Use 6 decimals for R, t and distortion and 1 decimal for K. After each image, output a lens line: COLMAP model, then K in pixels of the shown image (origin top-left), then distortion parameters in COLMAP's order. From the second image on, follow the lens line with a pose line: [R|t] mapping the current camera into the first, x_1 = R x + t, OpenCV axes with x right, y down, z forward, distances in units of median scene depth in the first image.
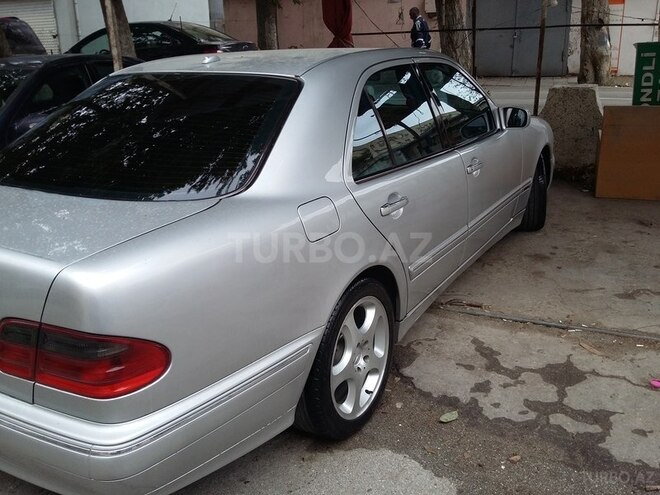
lens RADIAL K [[612.5, 0, 327.6], [0, 612.5, 244.8], [0, 0, 1]] dist [0.079138, -0.178991]
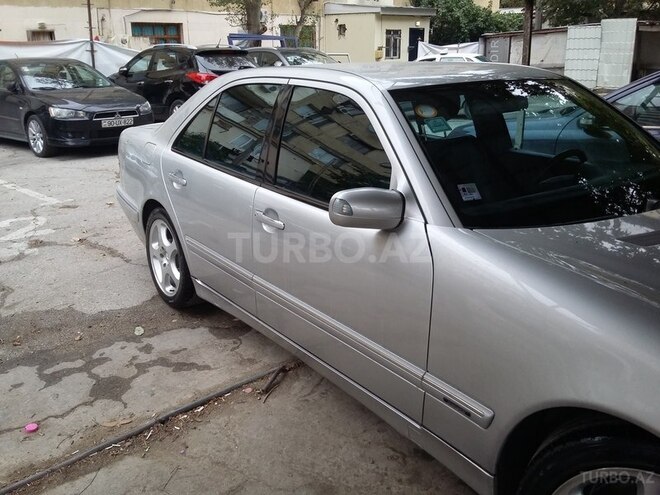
lens RADIAL K [[609.1, 0, 330.0], [0, 609.1, 247.5], [0, 0, 1]] dist [0.054795, -0.154859]
pose [[-0.381238, 0.318907, -0.867730, 1.039344], [-0.267294, 0.860505, 0.433687, -0.531281], [0.884992, 0.397277, -0.242815, 1.455922]]
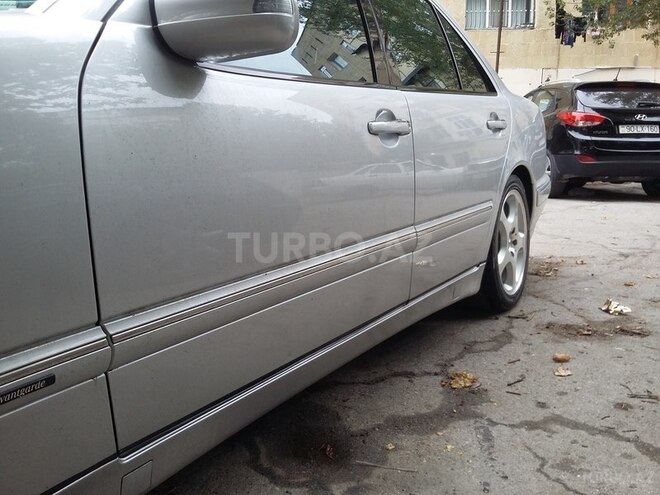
lens RADIAL K [[612.5, 0, 327.6], [0, 612.5, 244.8], [0, 0, 1]] dist [0.079138, -0.178991]
pose [[-0.920020, 0.102751, -0.378161, -0.164218], [-0.085297, 0.889366, 0.449168, -0.220895], [0.382476, 0.445500, -0.809470, 1.477362]]
